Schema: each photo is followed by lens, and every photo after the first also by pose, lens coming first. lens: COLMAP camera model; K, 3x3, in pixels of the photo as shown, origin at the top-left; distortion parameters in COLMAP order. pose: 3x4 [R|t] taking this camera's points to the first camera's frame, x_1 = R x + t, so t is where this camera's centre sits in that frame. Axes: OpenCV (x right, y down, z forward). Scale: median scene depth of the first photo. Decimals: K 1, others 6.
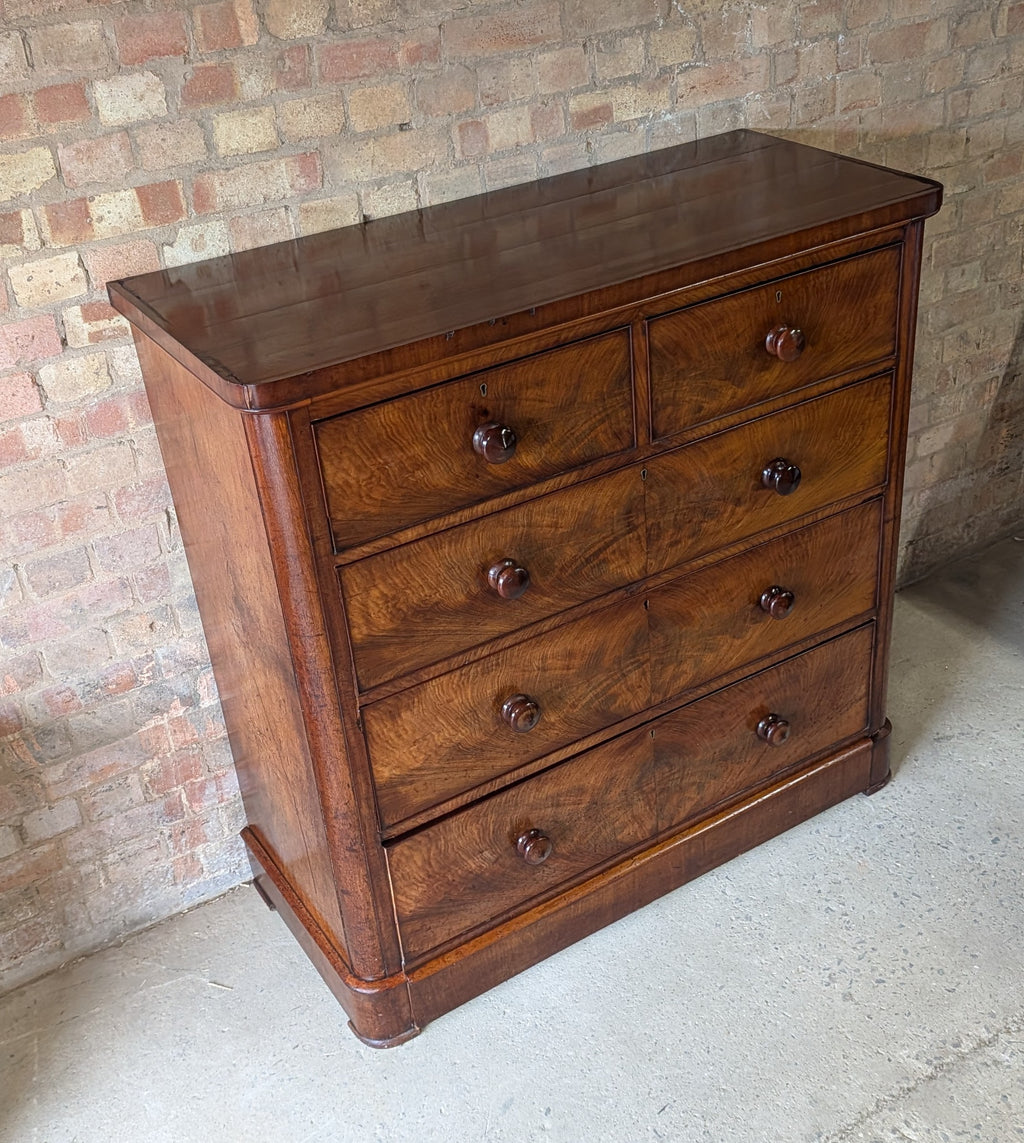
lens RADIAL K [[1408.7, 0, 577.8], [0, 1408.7, 620.5], [0, 0, 1]] dist [-0.006631, 0.000000]
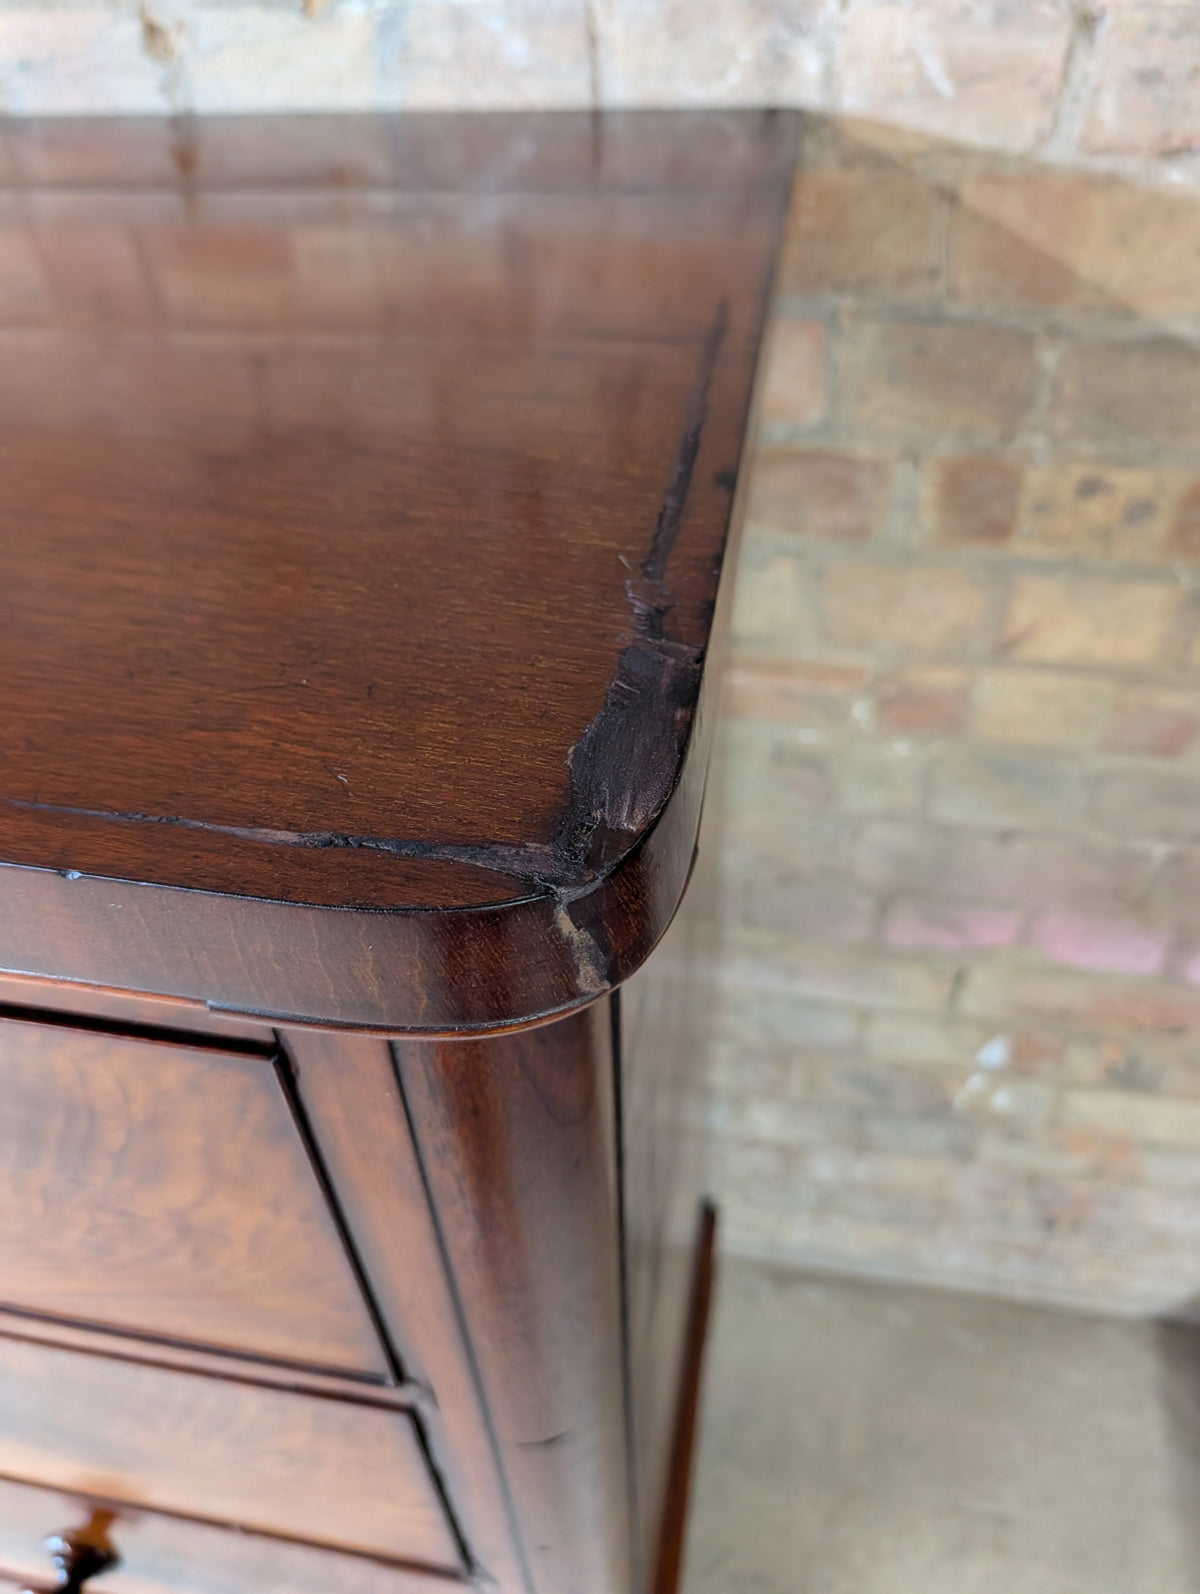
lens RADIAL K [[1150.5, 0, 600.8], [0, 1150.5, 785.6], [0, 0, 1]] dist [-0.001762, -0.004180]
pose [[0.715218, 0.490352, -0.498013, 0.295893], [-0.389808, 0.871316, 0.298092, -0.325154], [0.580097, -0.019072, 0.814324, 0.903313]]
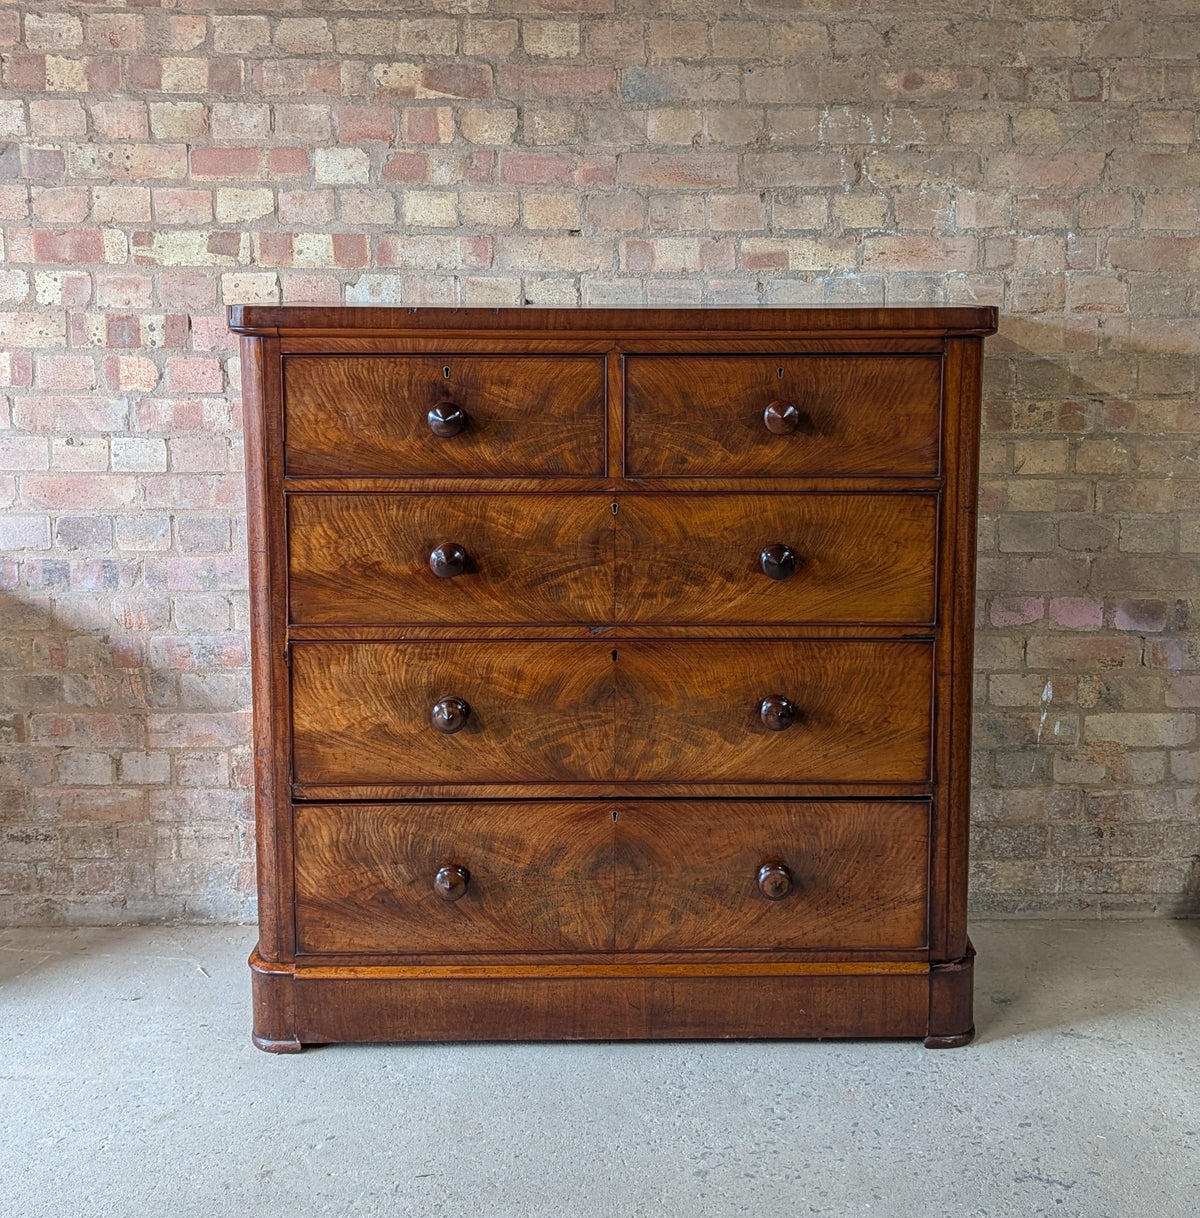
lens RADIAL K [[1594.4, 0, 673.9], [0, 1594.4, 511.1], [0, 0, 1]] dist [-0.005417, 0.000000]
pose [[0.846586, 0.135123, -0.514815, 0.637846], [-0.332409, 0.889638, -0.313126, 0.231153], [0.415689, 0.436217, 0.798071, 0.085994]]
